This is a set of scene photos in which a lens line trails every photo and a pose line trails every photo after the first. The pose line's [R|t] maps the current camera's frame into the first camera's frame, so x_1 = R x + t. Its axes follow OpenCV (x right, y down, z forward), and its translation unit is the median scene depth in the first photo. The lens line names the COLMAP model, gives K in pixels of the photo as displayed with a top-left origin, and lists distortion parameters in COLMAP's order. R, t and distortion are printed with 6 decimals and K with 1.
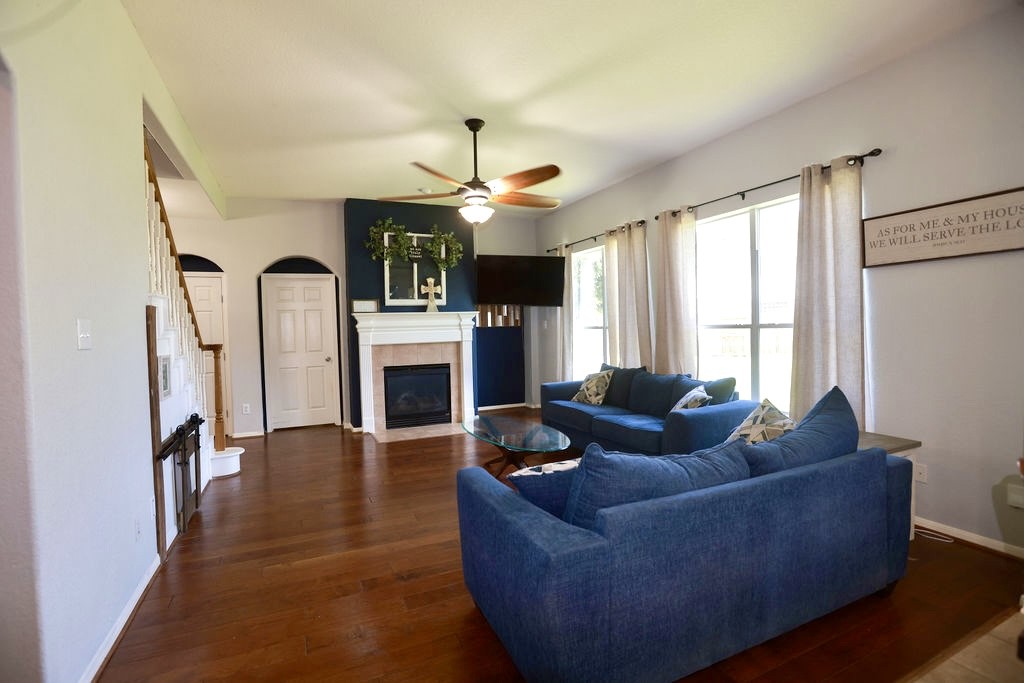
lens RADIAL K [[468.7, 0, 498.4], [0, 468.7, 339.1], [0, 0, 1]] dist [-0.016924, 0.003521]
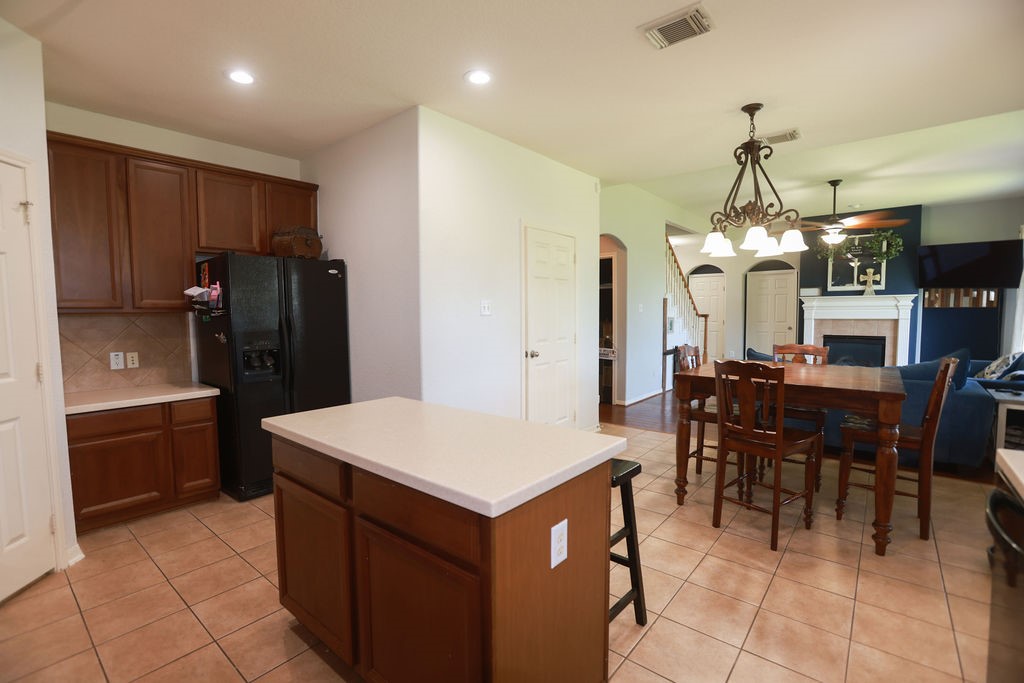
lens RADIAL K [[468.7, 0, 494.6], [0, 468.7, 331.0], [0, 0, 1]] dist [-0.016924, 0.003521]
pose [[0.430708, 0.056771, -0.900704, 0.567664], [-0.029496, 0.998372, 0.048823, 0.008036], [0.902009, 0.005539, 0.431681, -0.471911]]
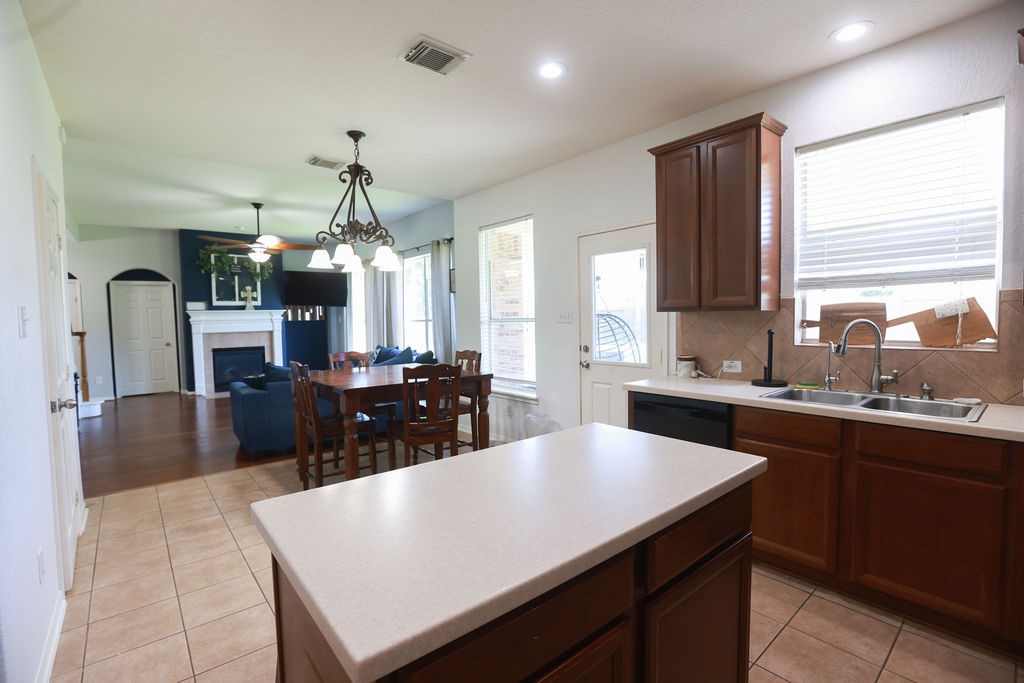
lens RADIAL K [[468.7, 0, 501.7], [0, 468.7, 338.2], [0, 0, 1]] dist [-0.016924, 0.003521]
pose [[0.965998, -0.009900, 0.258359, 0.233936], [0.007061, 0.999904, 0.011914, 0.016679], [-0.258452, -0.009685, 0.965975, -0.579929]]
